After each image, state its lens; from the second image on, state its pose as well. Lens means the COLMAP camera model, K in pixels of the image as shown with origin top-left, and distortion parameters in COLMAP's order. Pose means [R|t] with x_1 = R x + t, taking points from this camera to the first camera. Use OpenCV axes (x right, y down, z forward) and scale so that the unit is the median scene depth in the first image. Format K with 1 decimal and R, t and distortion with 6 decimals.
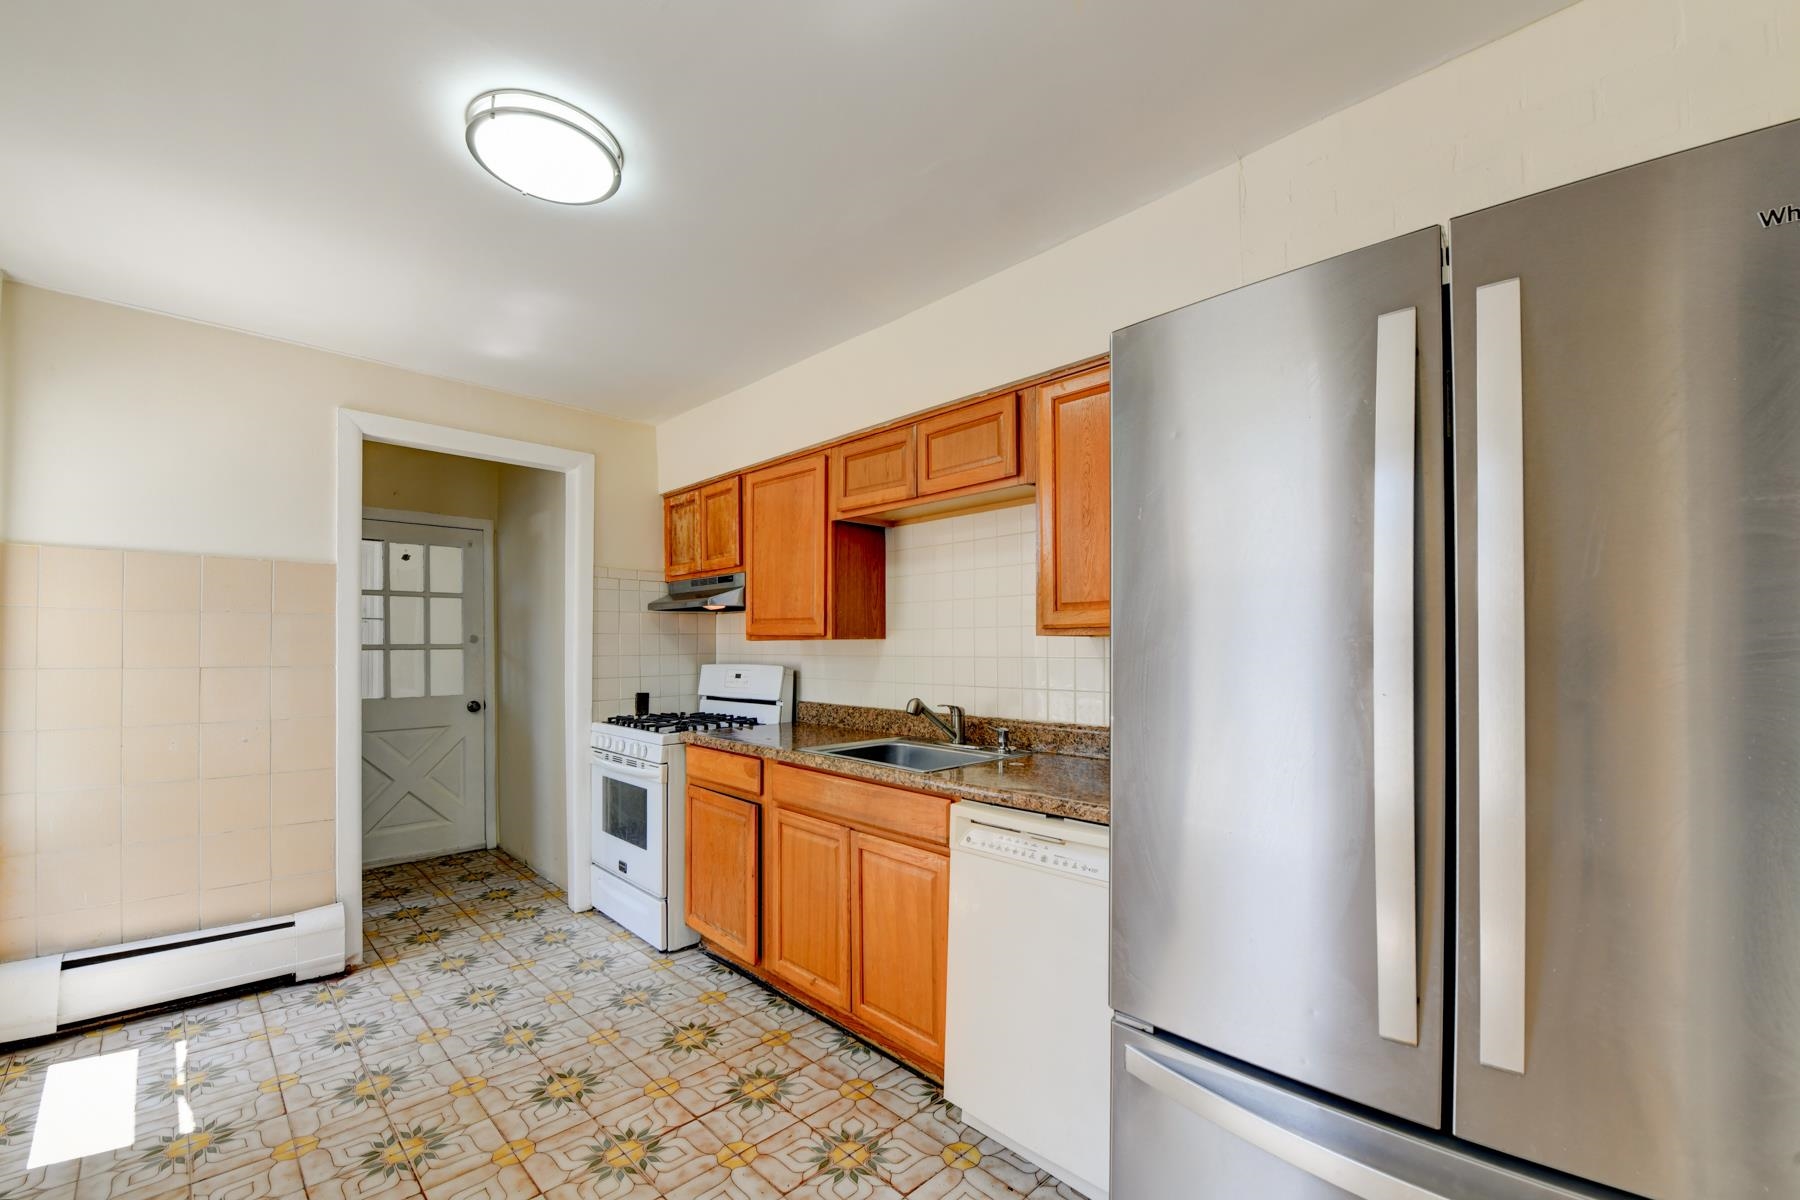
lens RADIAL K [[734.6, 0, 907.2], [0, 734.6, 637.9], [0, 0, 1]] dist [-0.012182, -0.000151]
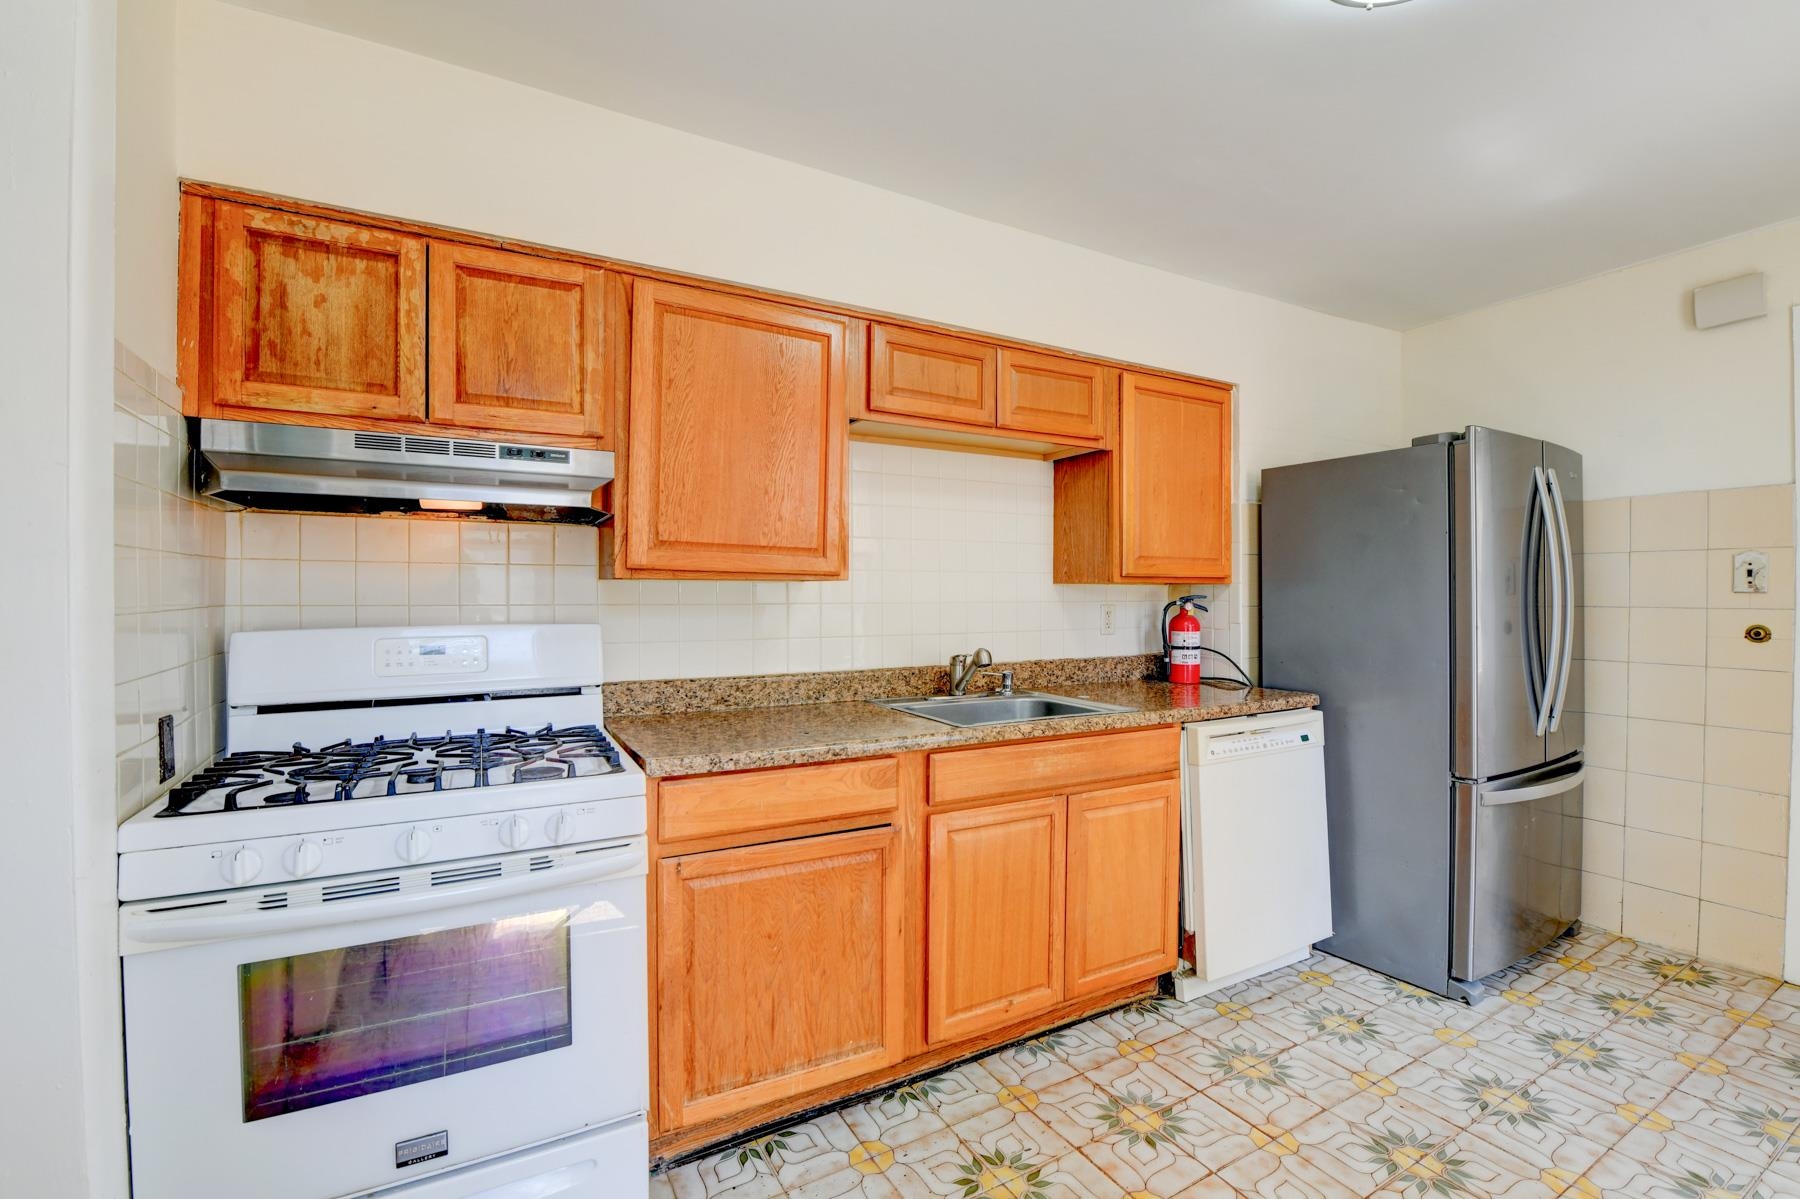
lens RADIAL K [[749.7, 0, 841.6], [0, 749.7, 595.1], [0, 0, 1]] dist [-0.013720, -0.000406]
pose [[0.306778, 0.000814, 0.951781, -0.929816], [-0.009719, 0.999950, 0.002278, 0.017209], [-0.951732, -0.009949, 0.306771, 0.893818]]
